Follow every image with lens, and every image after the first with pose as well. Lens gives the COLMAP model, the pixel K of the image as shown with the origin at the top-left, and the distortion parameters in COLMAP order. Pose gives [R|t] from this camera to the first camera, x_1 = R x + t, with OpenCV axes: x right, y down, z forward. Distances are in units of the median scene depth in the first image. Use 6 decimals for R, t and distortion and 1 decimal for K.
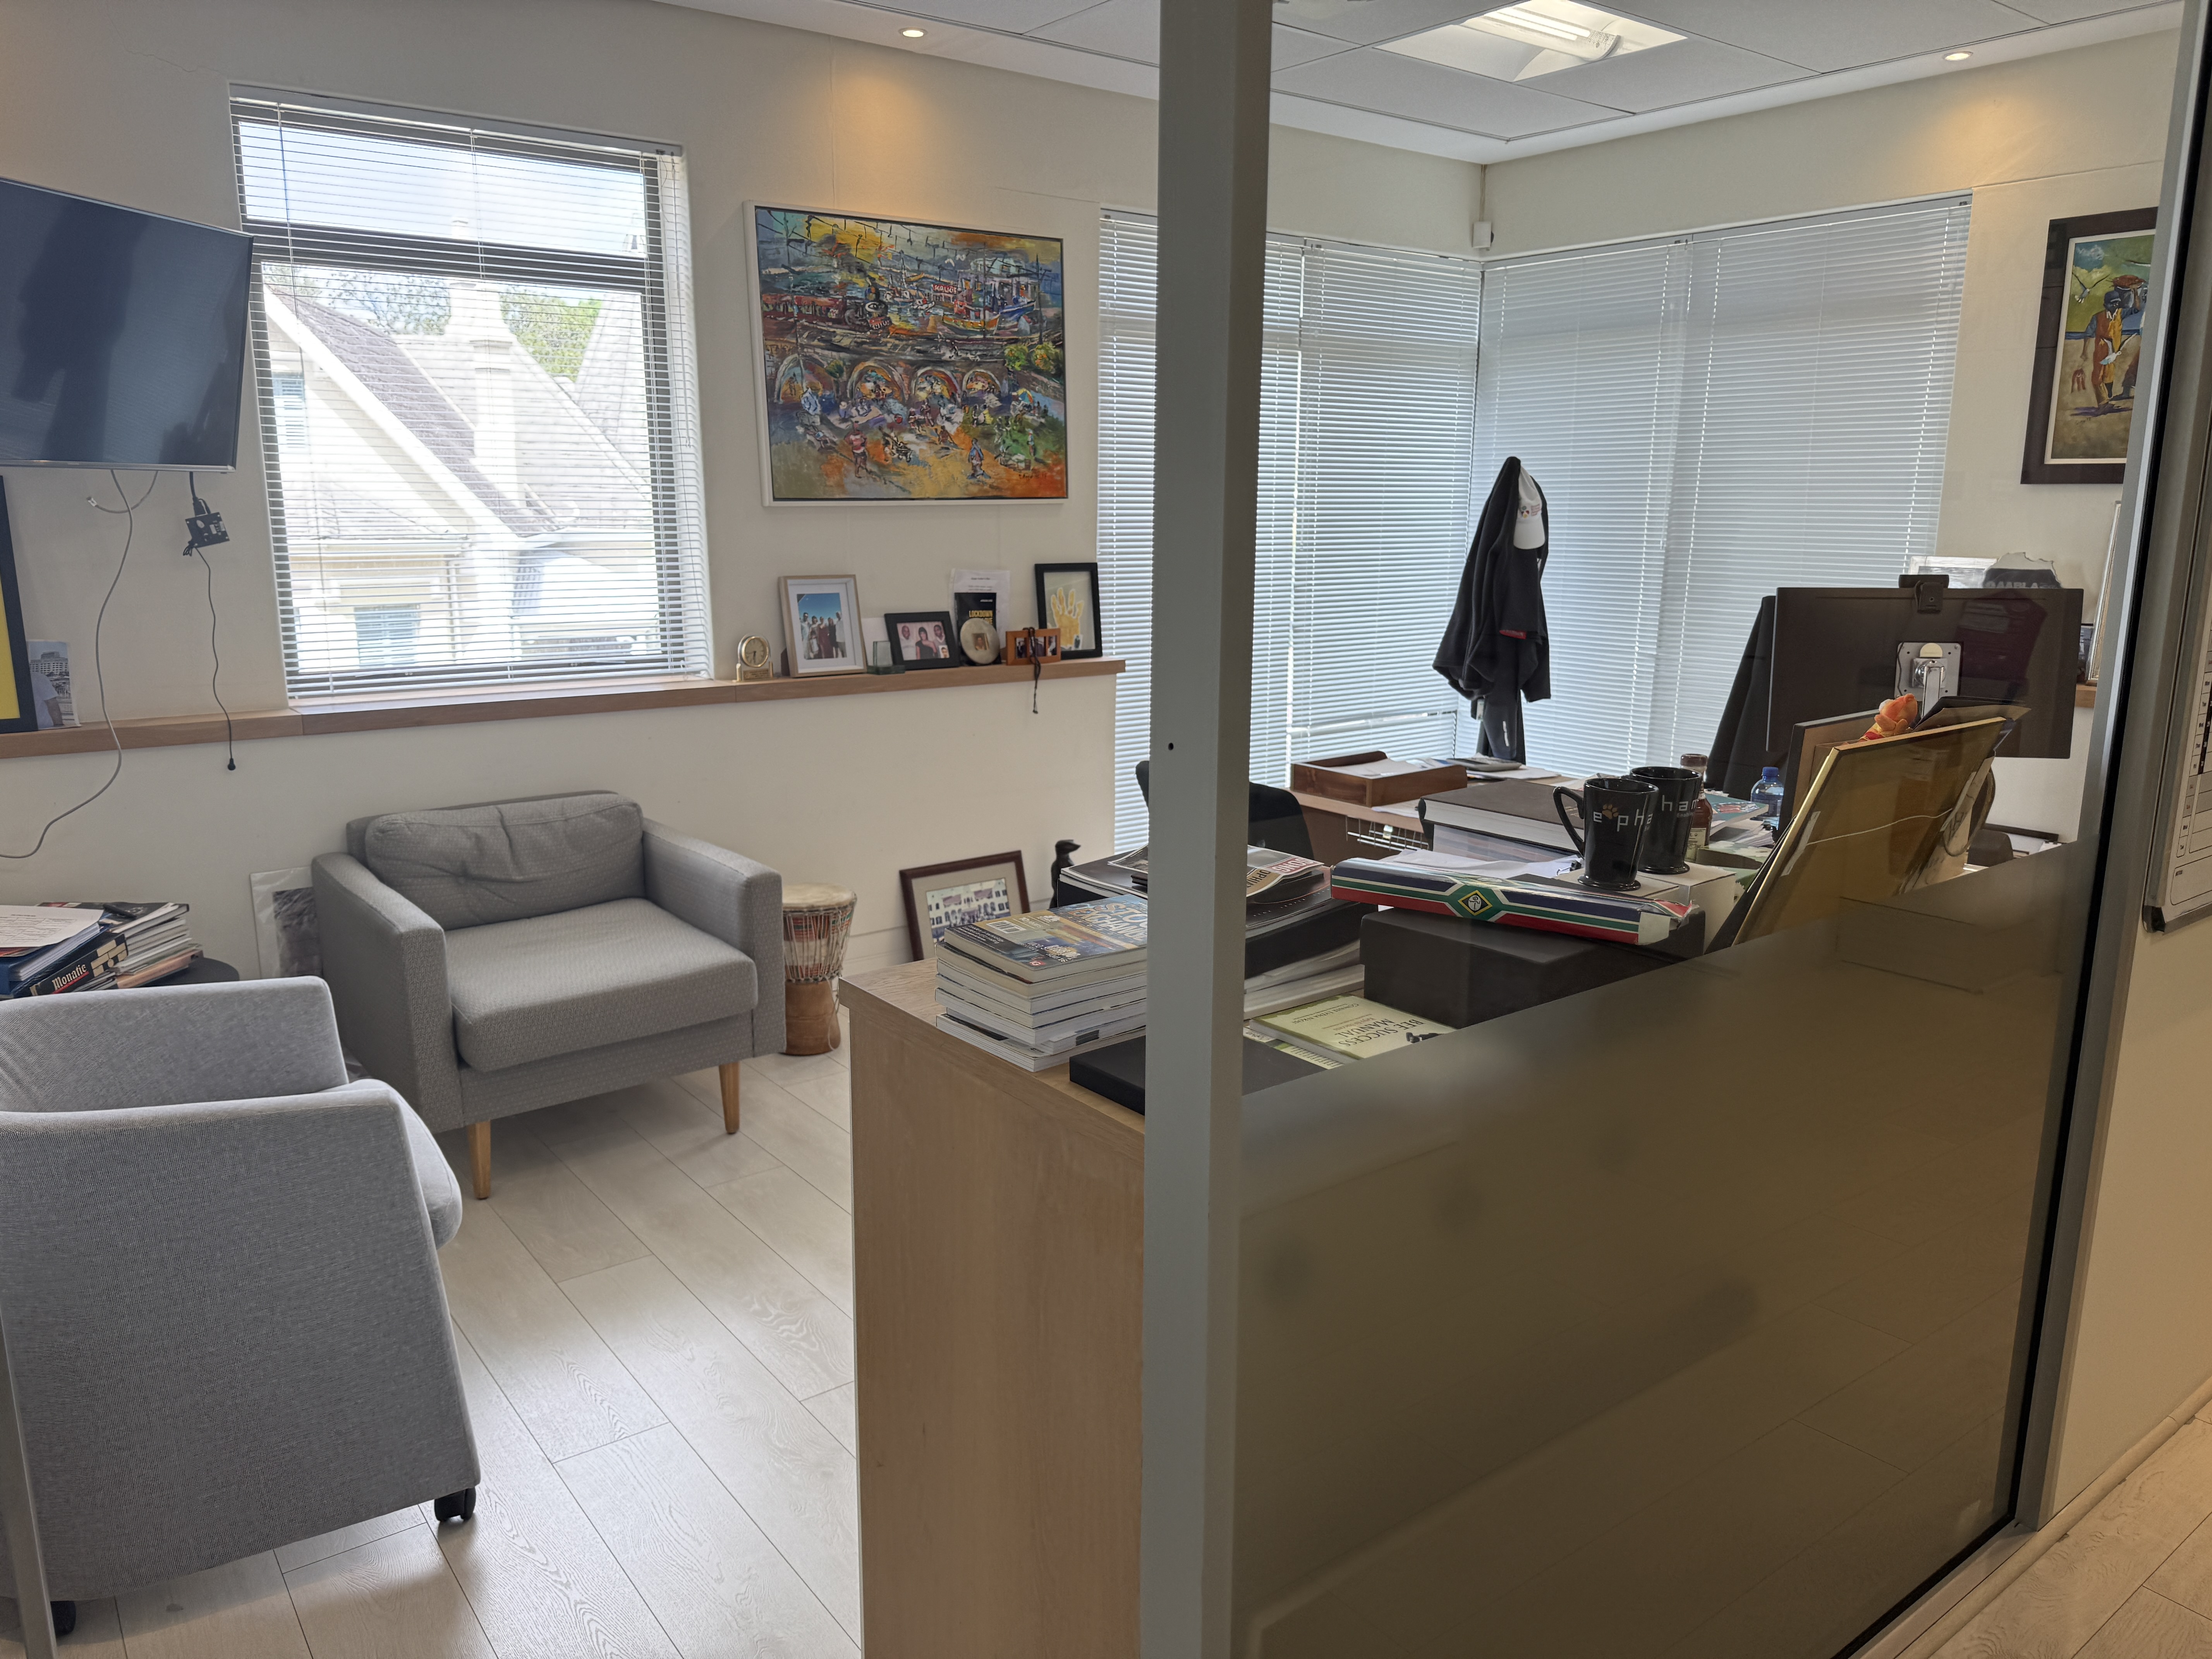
lens RADIAL K [[1568.0, 0, 1100.1], [0, 1568.0, 821.3], [0, 0, 1]] dist [0.107856, -0.152553]
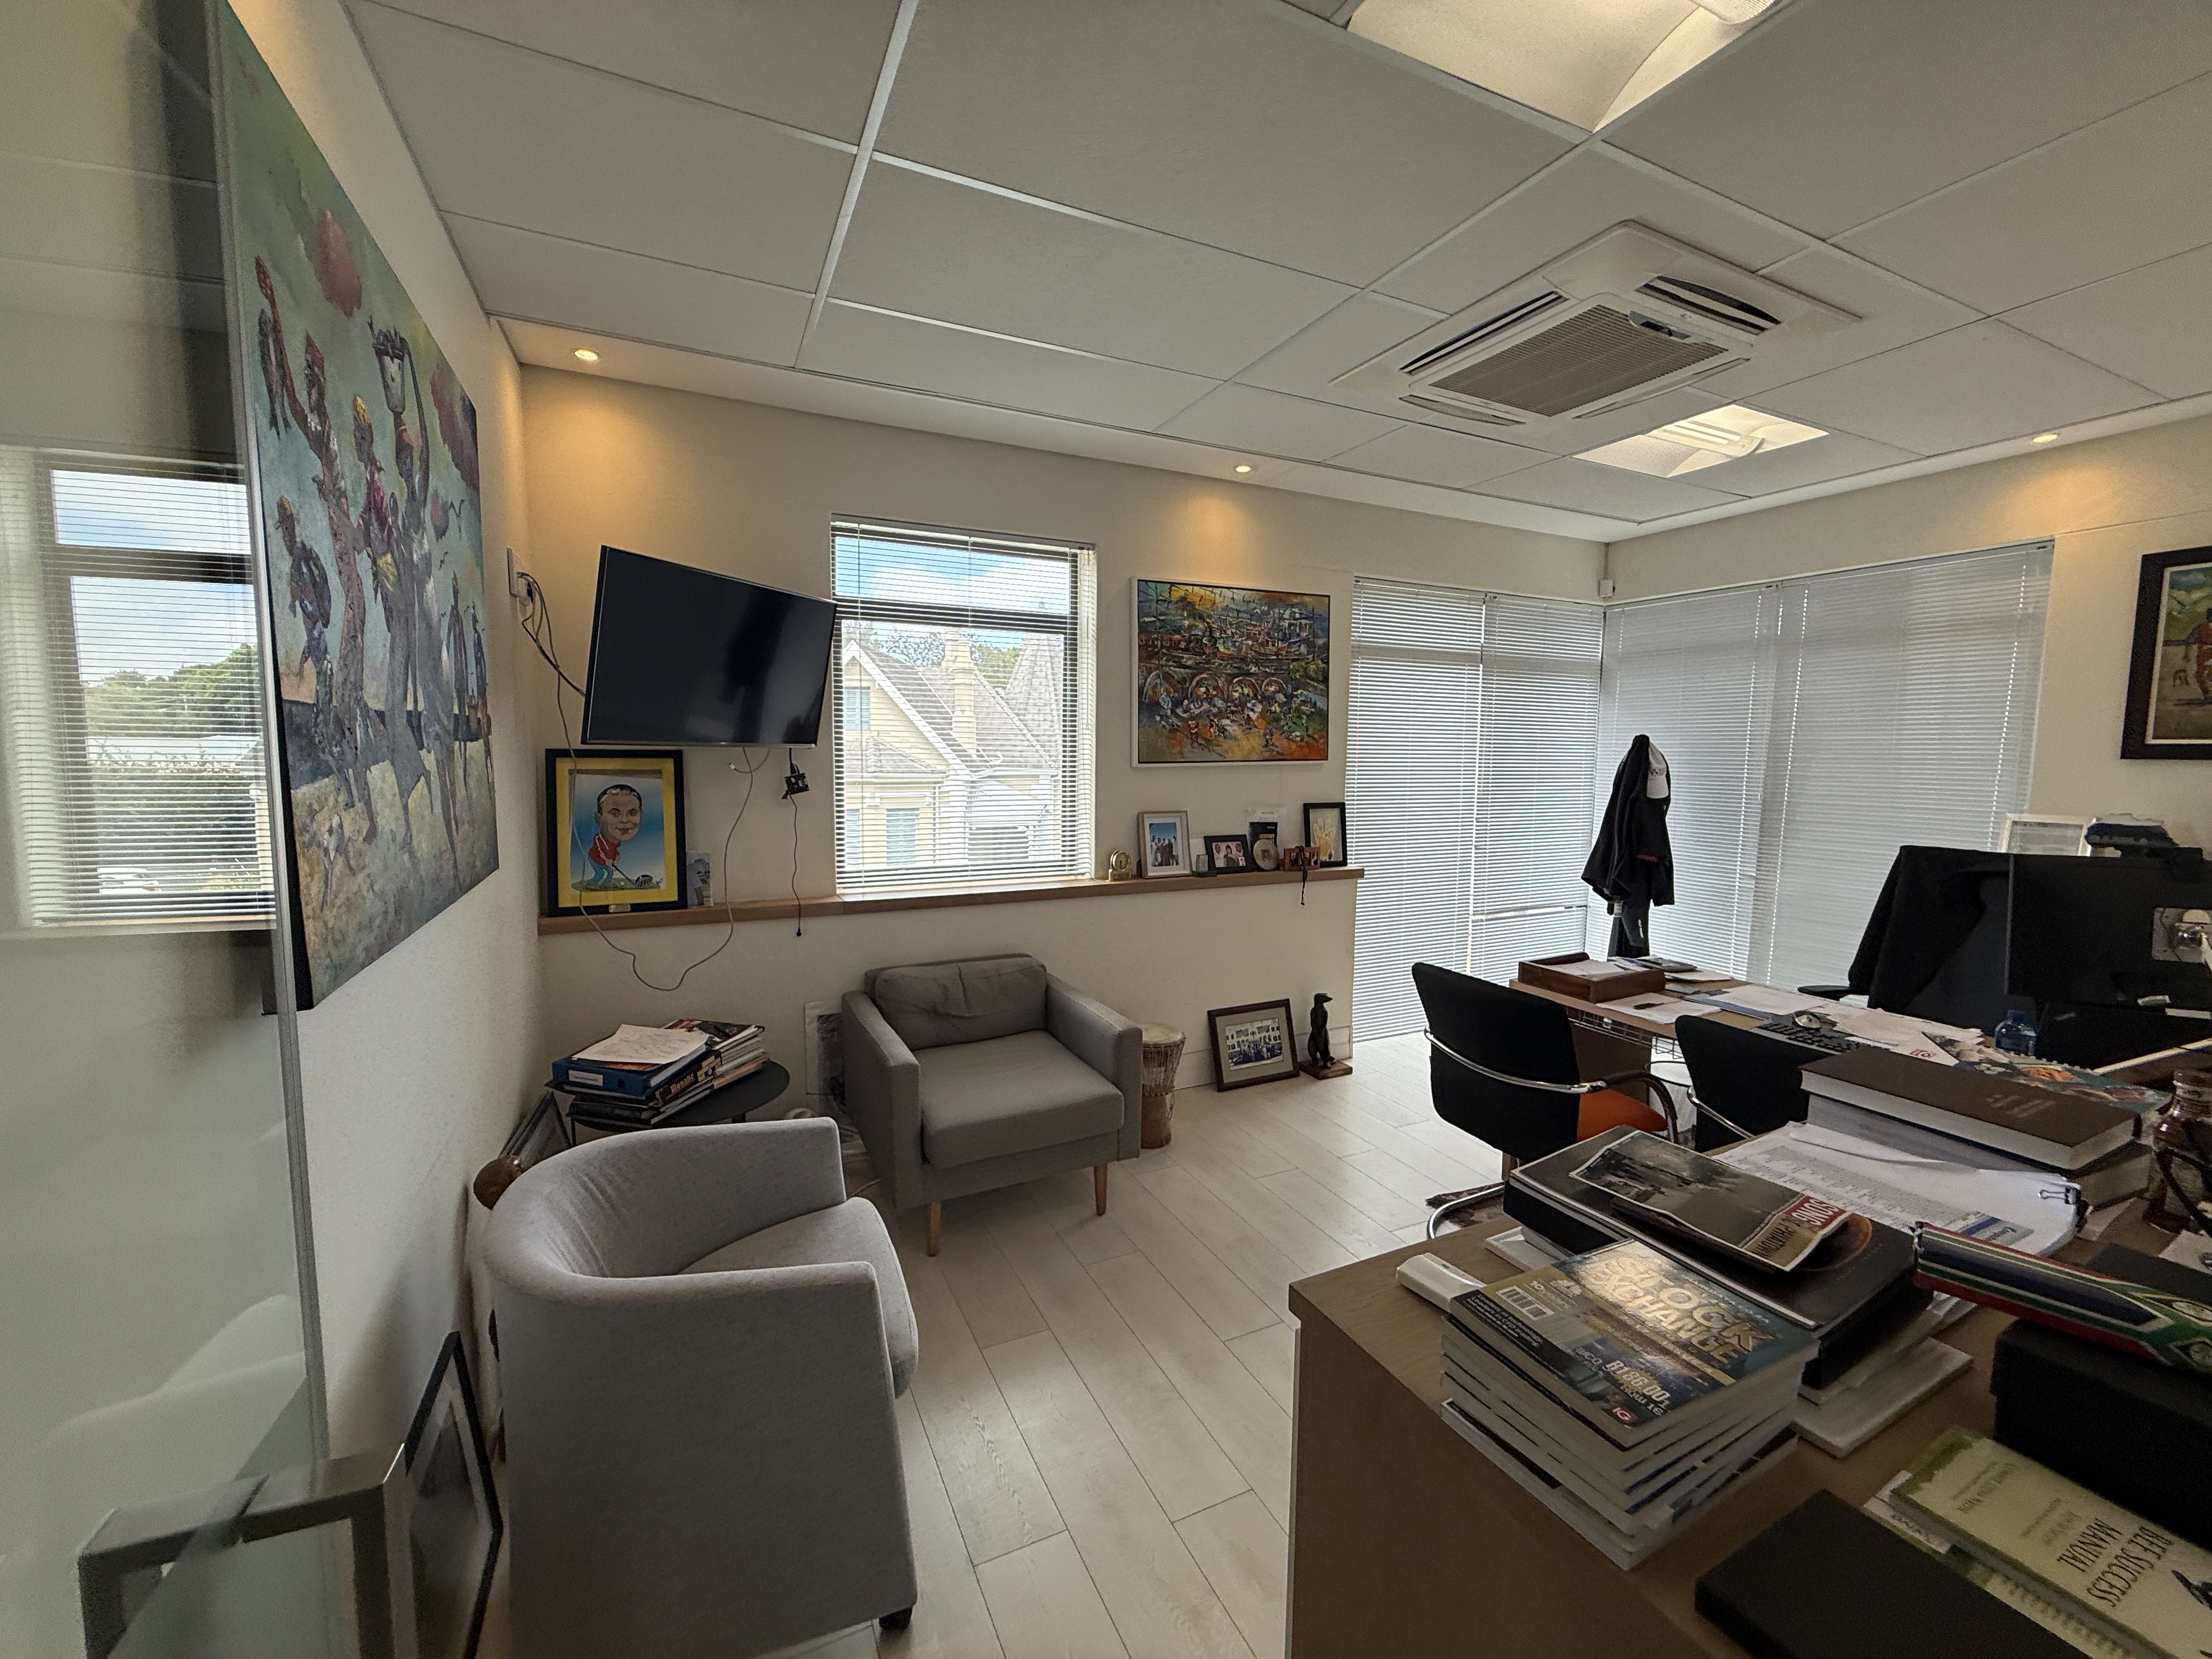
lens RADIAL K [[886.4, 0, 1100.2], [0, 886.4, 823.4], [0, 0, 1]] dist [0.012251, 0.000313]
pose [[0.980185, 0.022114, -0.196848, -0.071398], [-0.045104, 0.992561, -0.113085, -0.045957], [0.192883, 0.119723, 0.973890, 0.162441]]
